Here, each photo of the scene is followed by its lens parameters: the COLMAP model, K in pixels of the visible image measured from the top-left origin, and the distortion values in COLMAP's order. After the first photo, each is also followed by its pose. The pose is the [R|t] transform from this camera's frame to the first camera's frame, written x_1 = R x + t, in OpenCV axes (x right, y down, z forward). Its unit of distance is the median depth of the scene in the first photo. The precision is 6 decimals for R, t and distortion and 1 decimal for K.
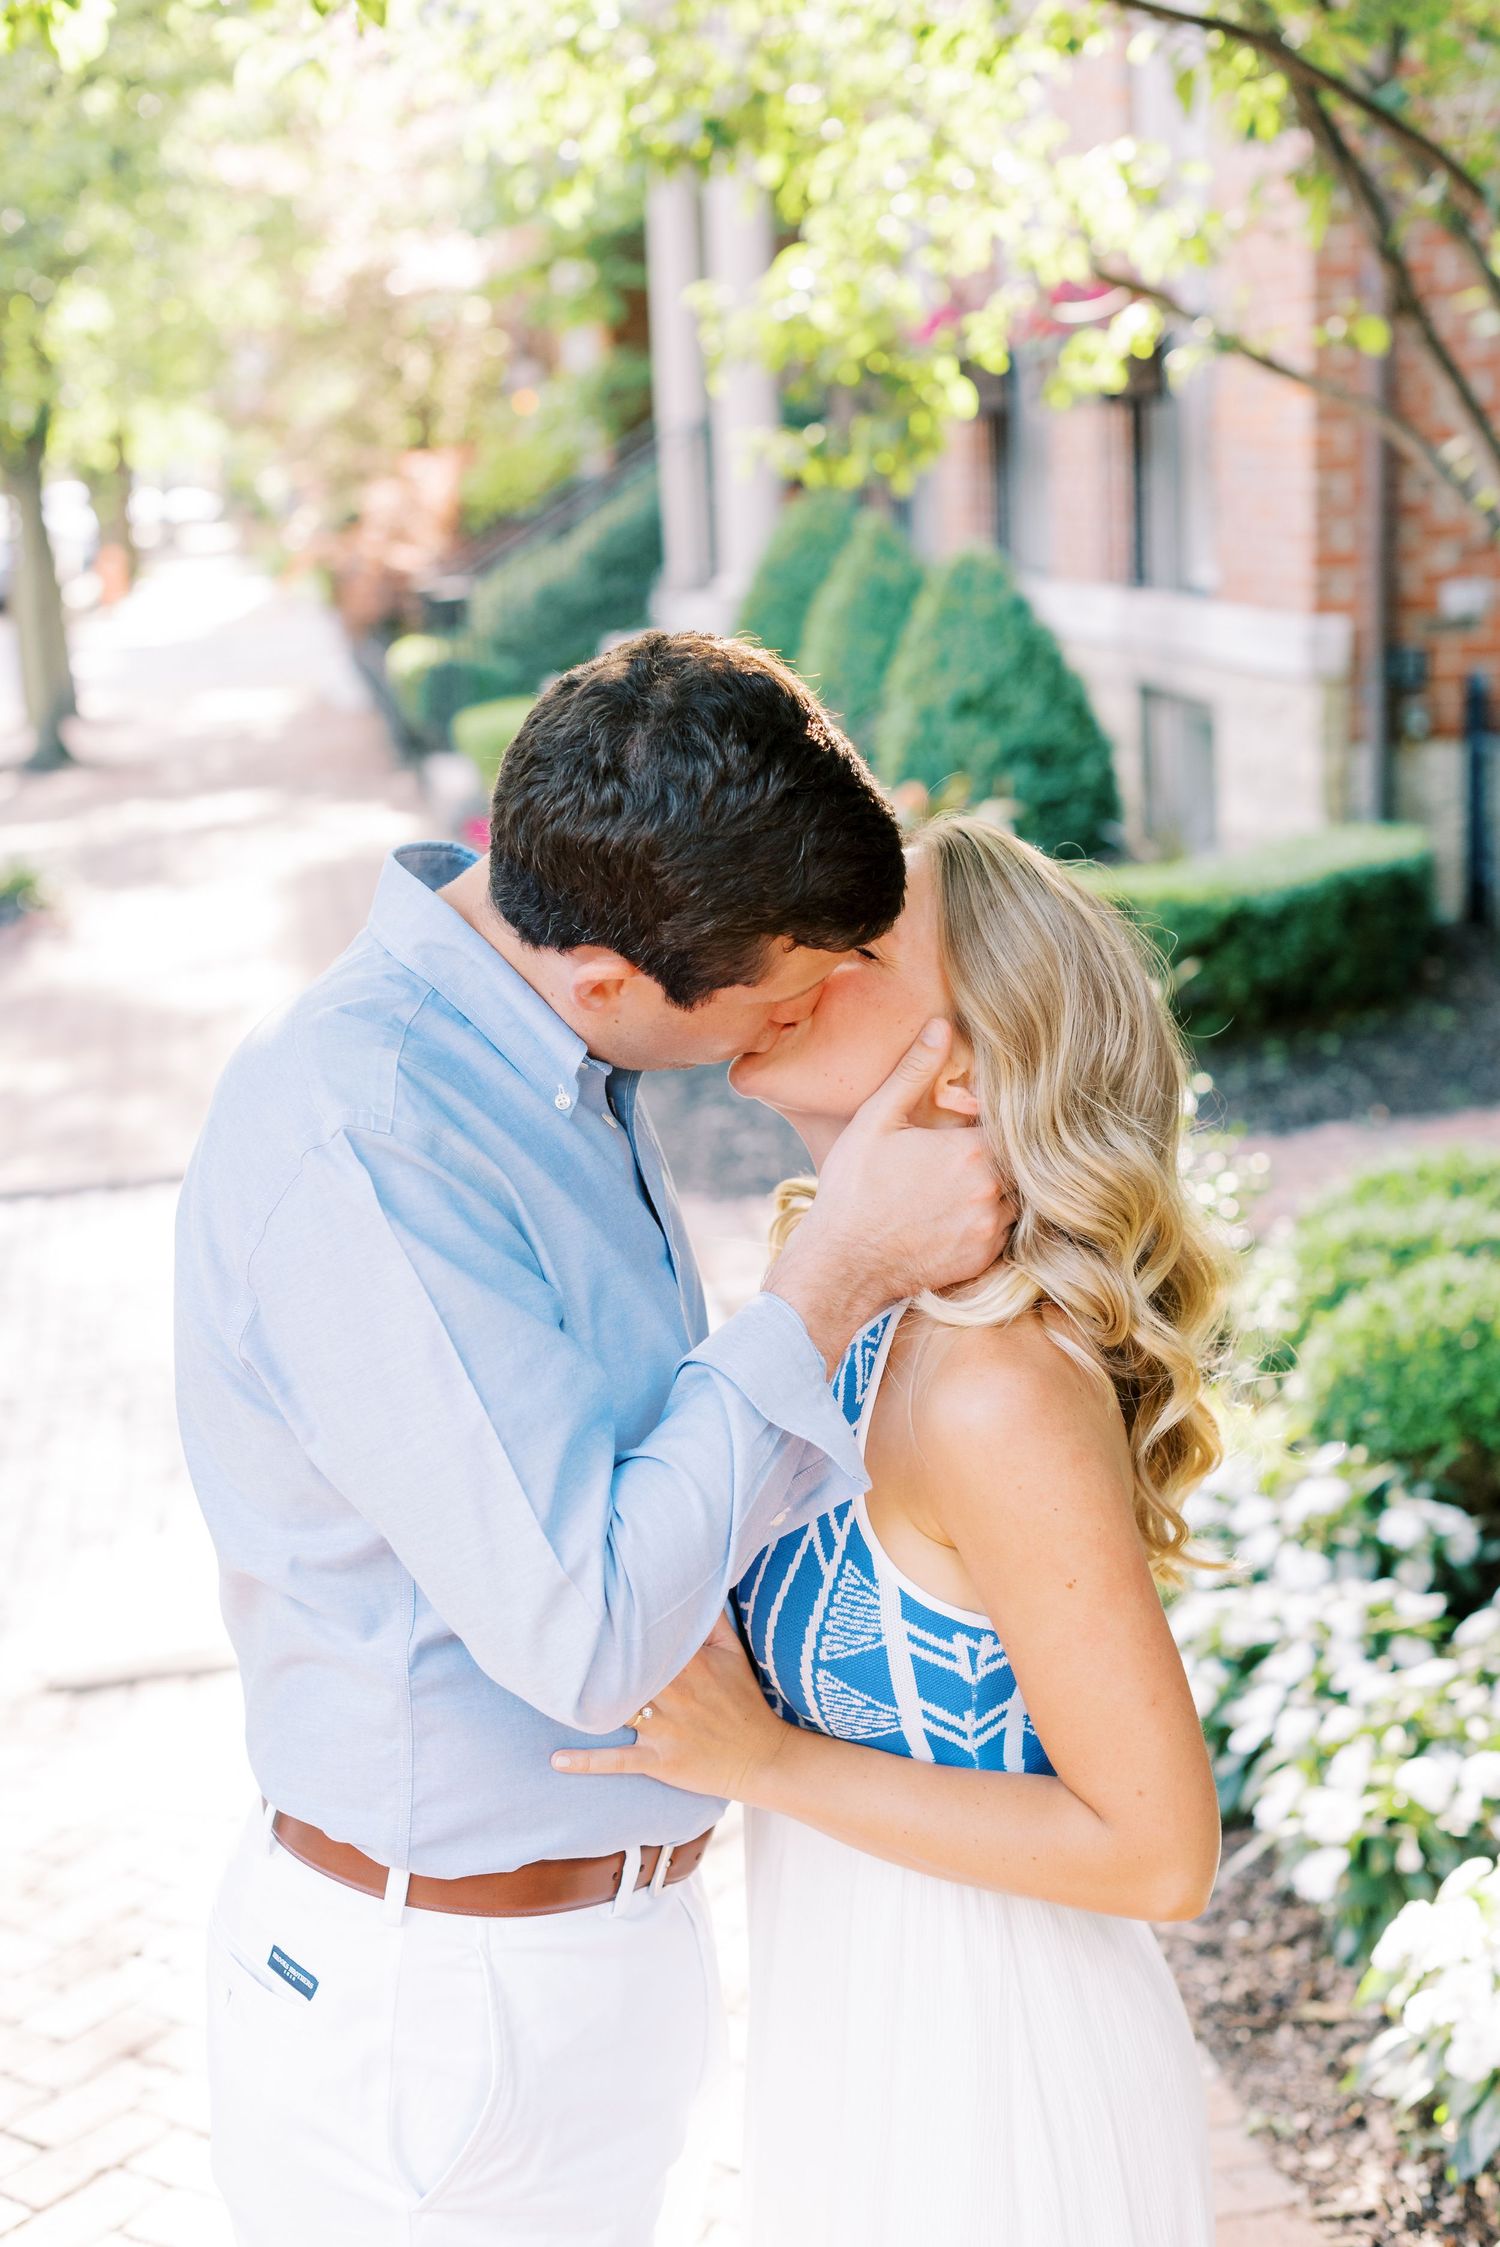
lens RADIAL K [[3228.3, 0, 736.8], [0, 3228.3, 1125.6], [0, 0, 1]] dist [0.033173, 0.000000]
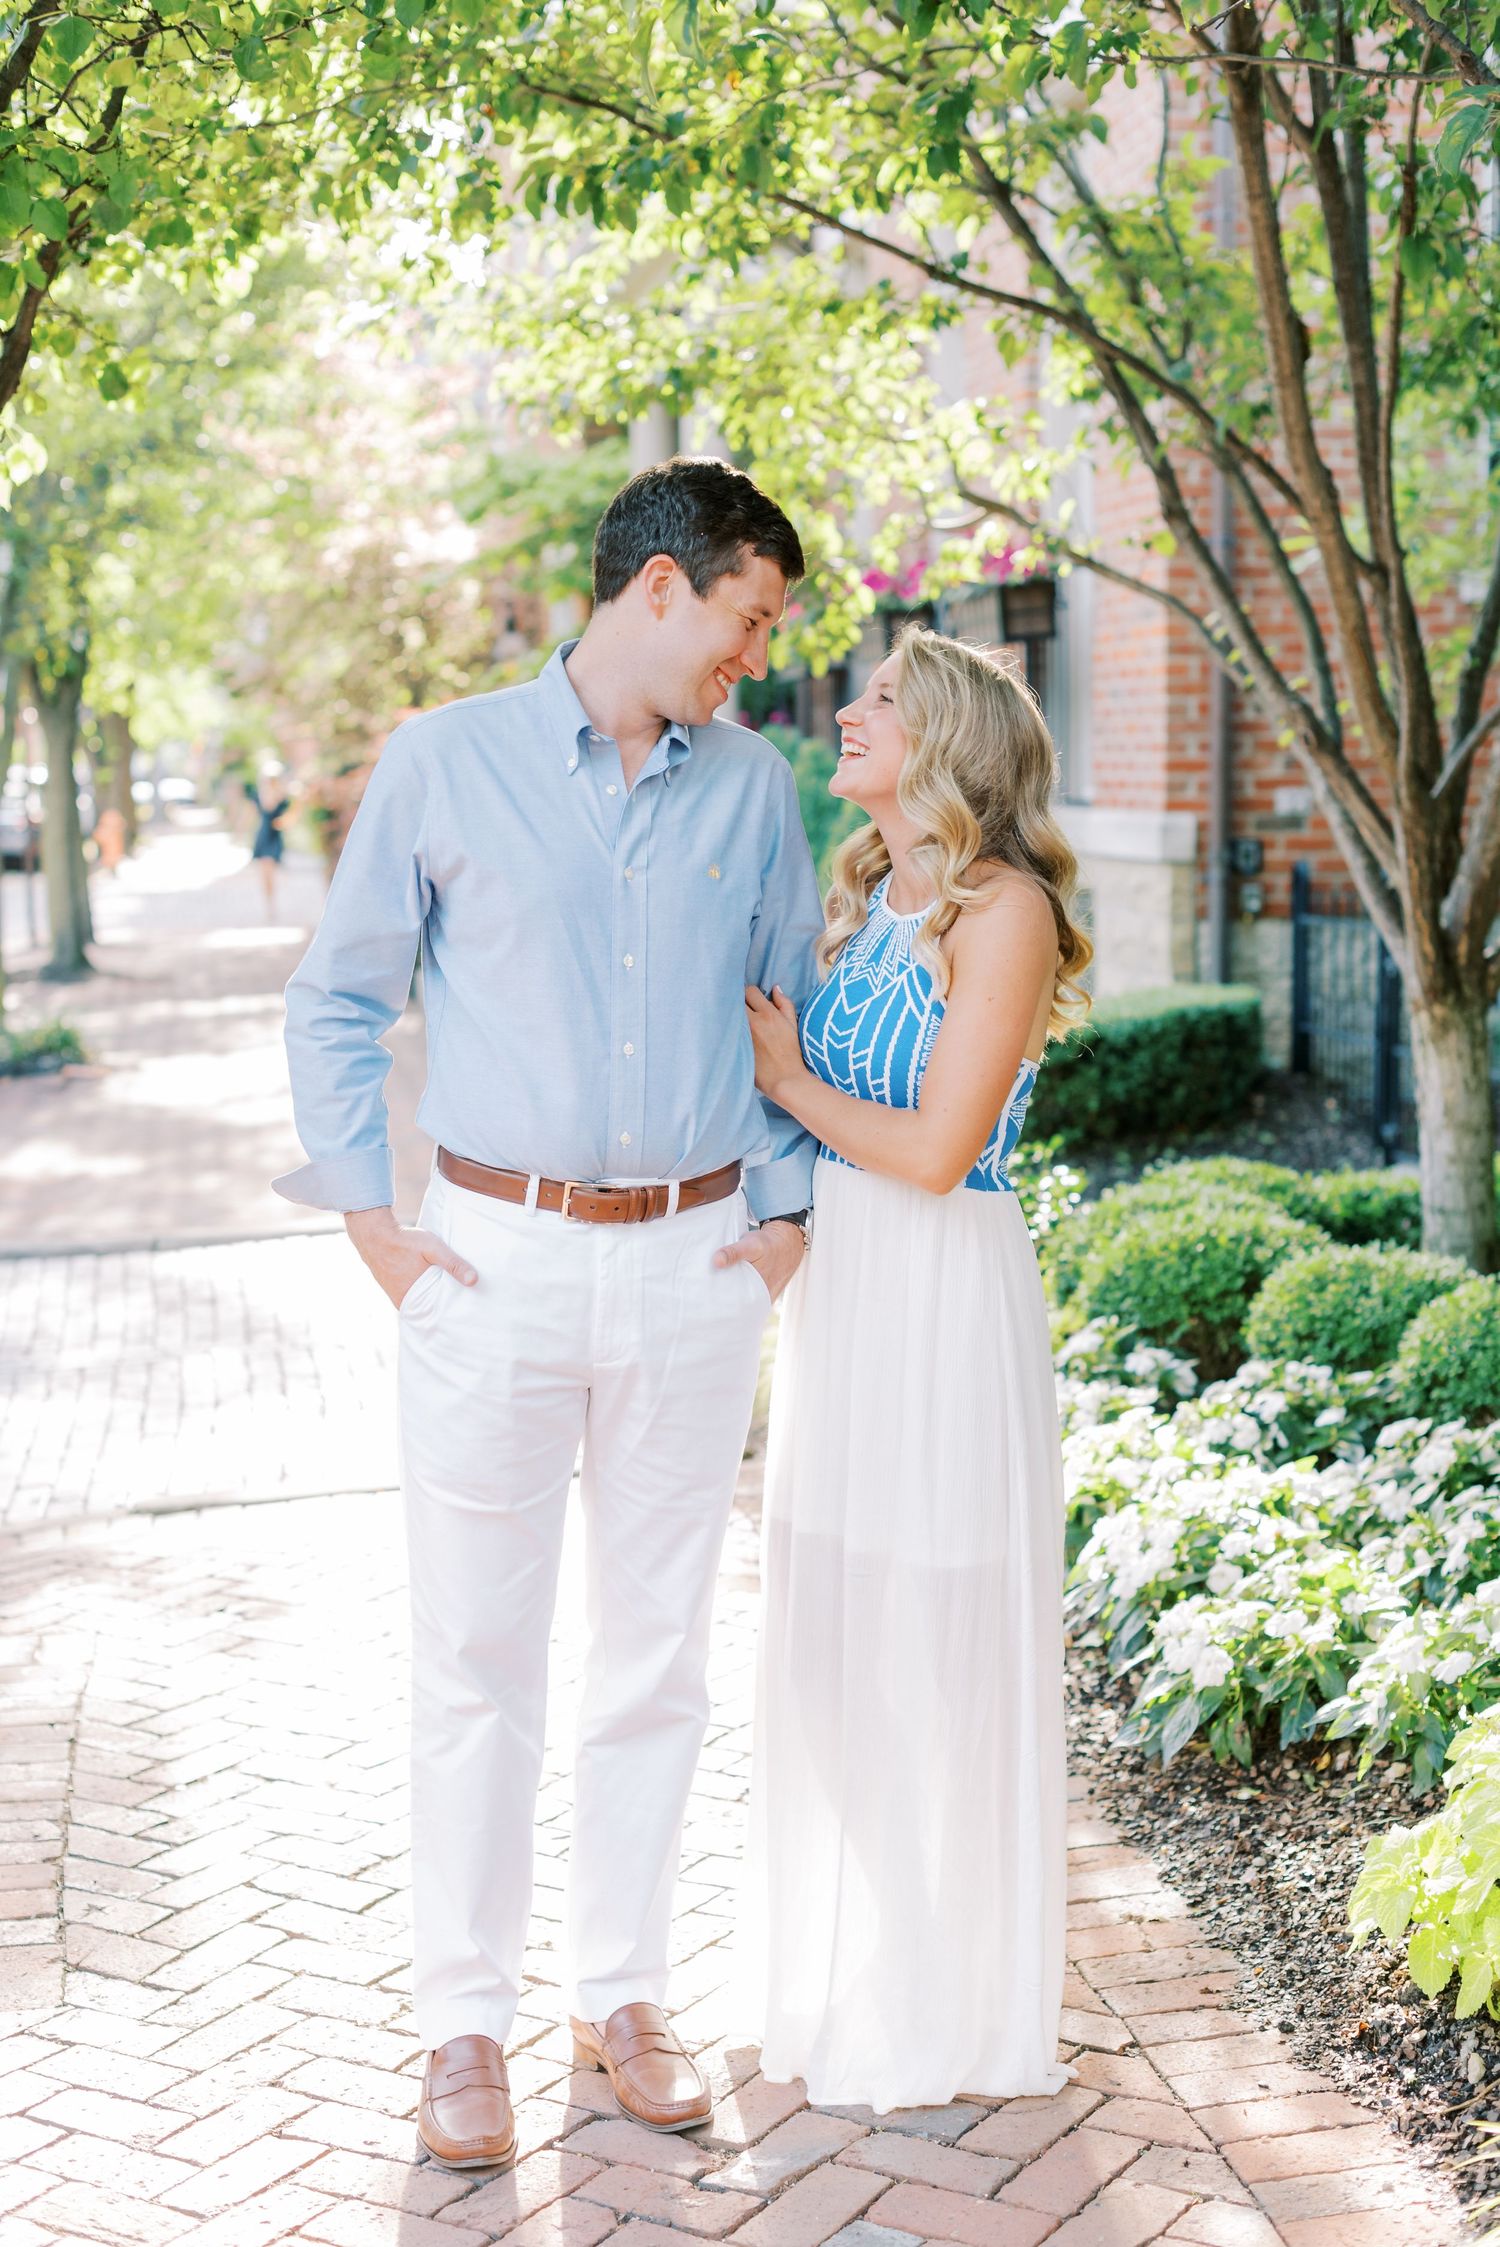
lens RADIAL K [[3228.3, 0, 737.7], [0, 3228.3, 1122.1], [0, 0, 1]] dist [0.033173, 0.000000]
pose [[0.999474, 0.030165, 0.011940, 0.007008], [-0.028883, 0.994969, -0.095934, 0.078550], [-0.014774, 0.095538, 0.995316, -0.188354]]
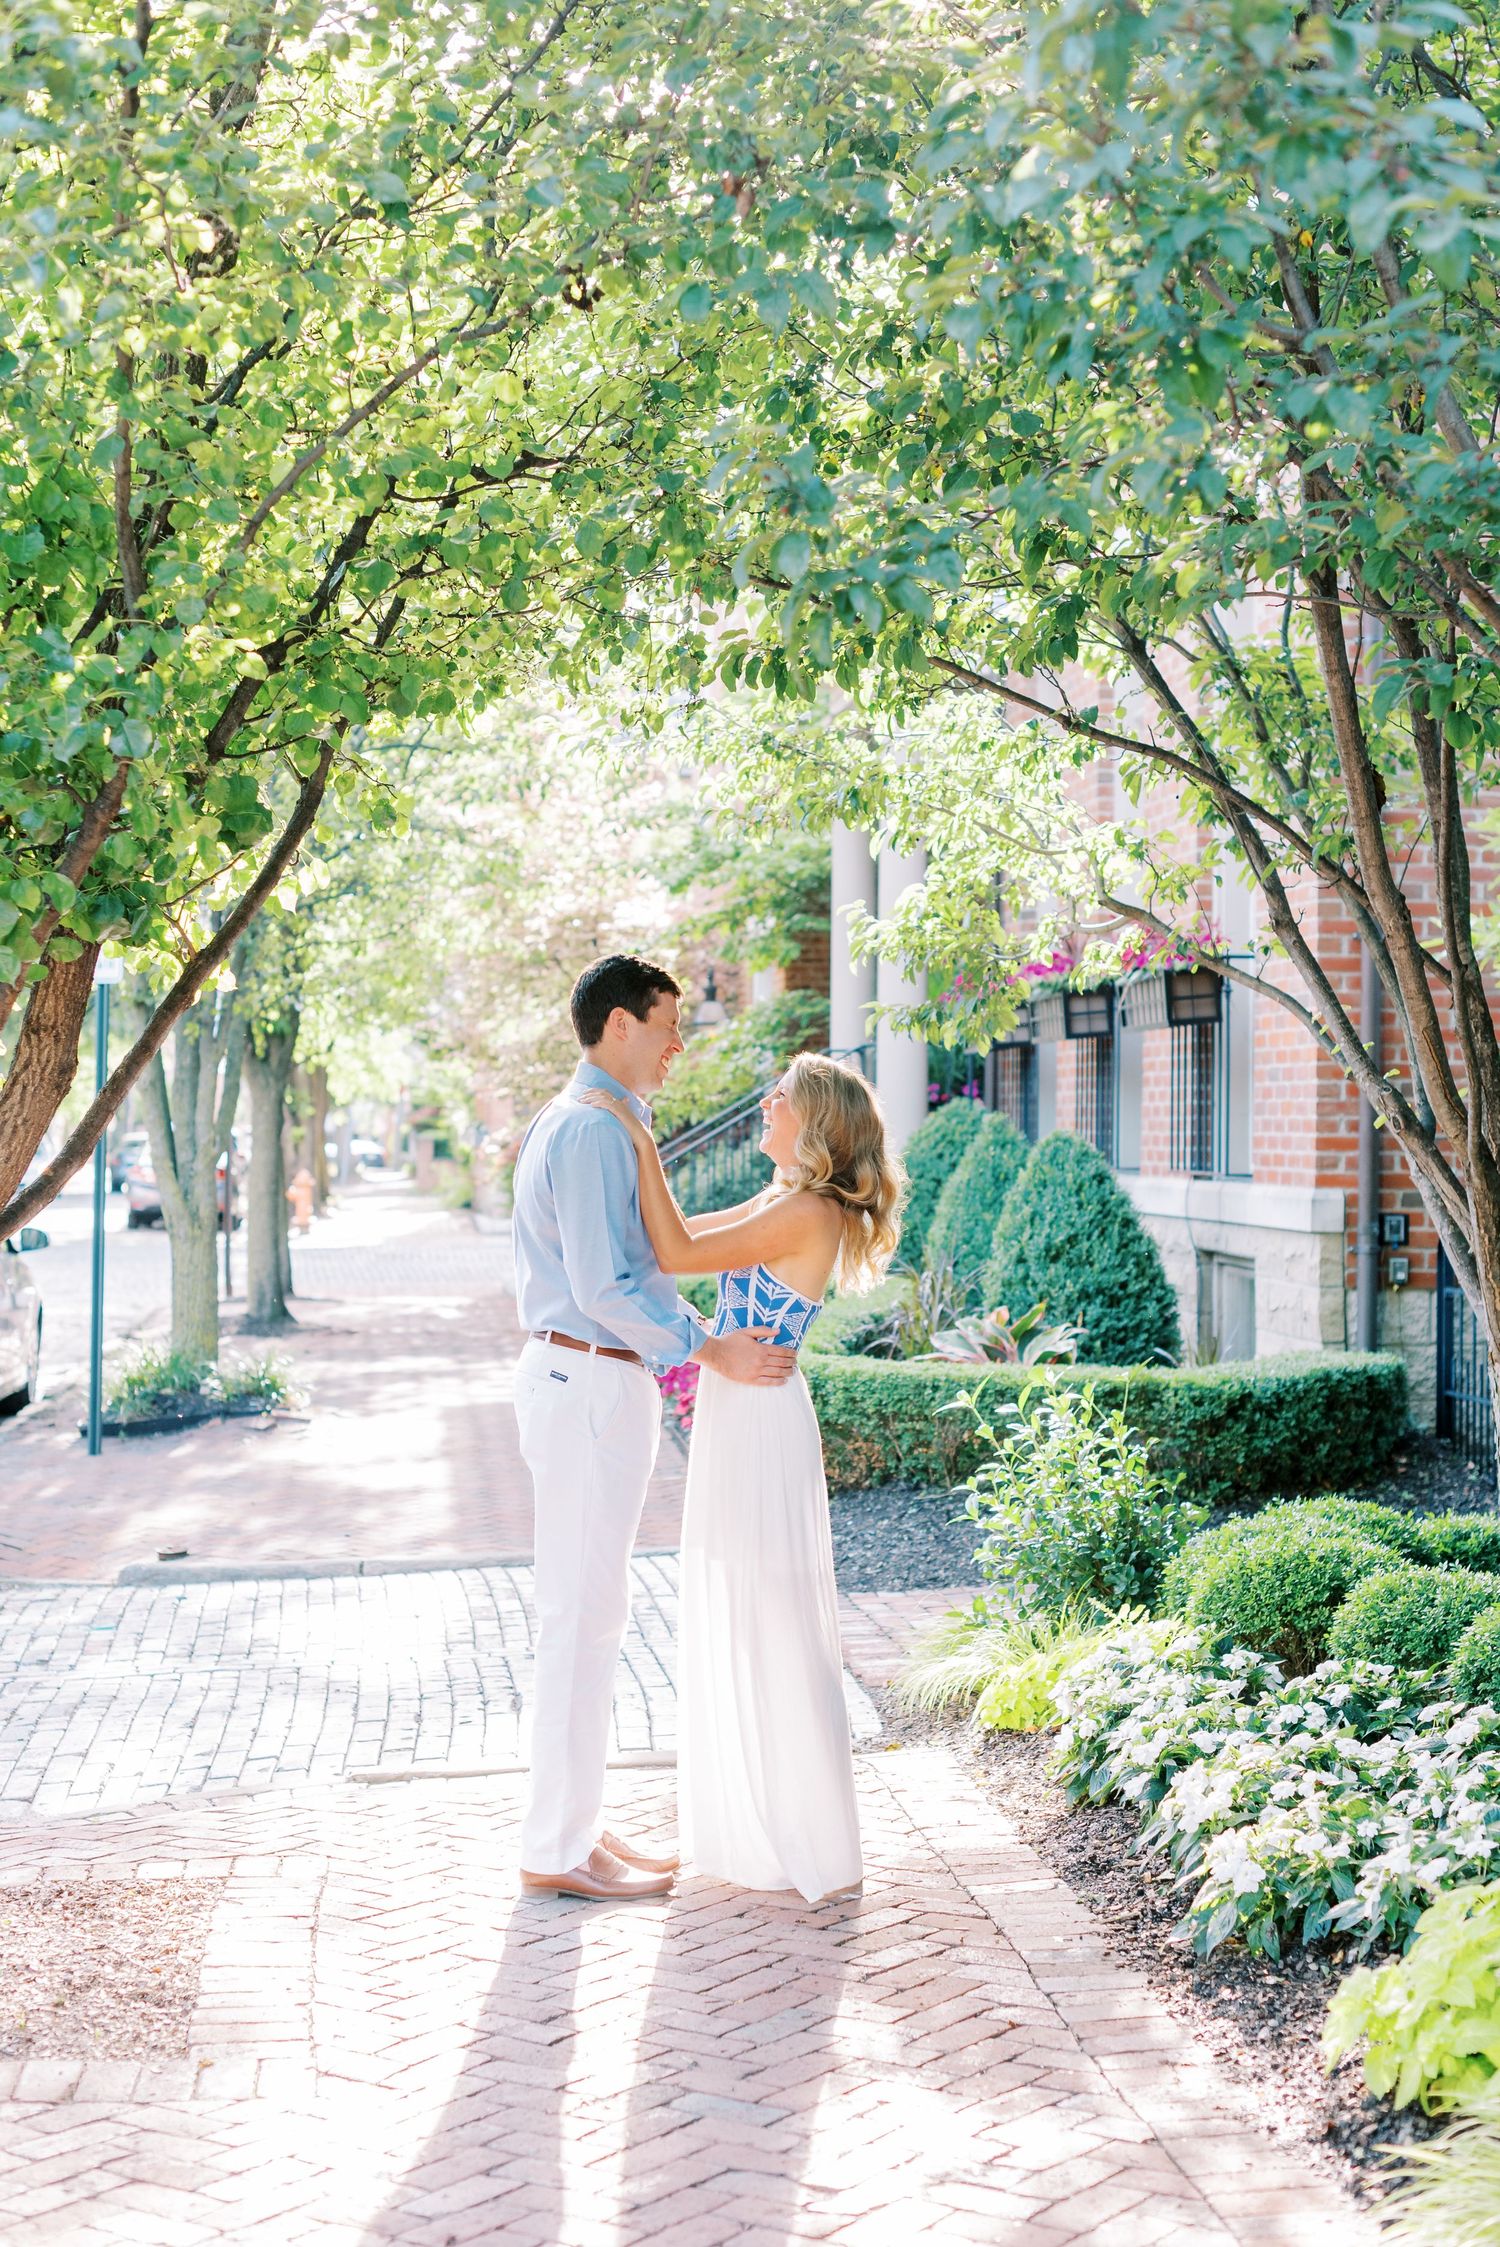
lens RADIAL K [[3431.6, 0, 736.7], [0, 3431.6, 1138.3], [0, 0, 1]] dist [0.036397, 0.000000]
pose [[0.997288, 0.050910, -0.053151, 0.019606], [-0.060580, 0.977925, -0.199984, 0.111075], [0.041797, 0.202662, 0.978356, -0.348827]]
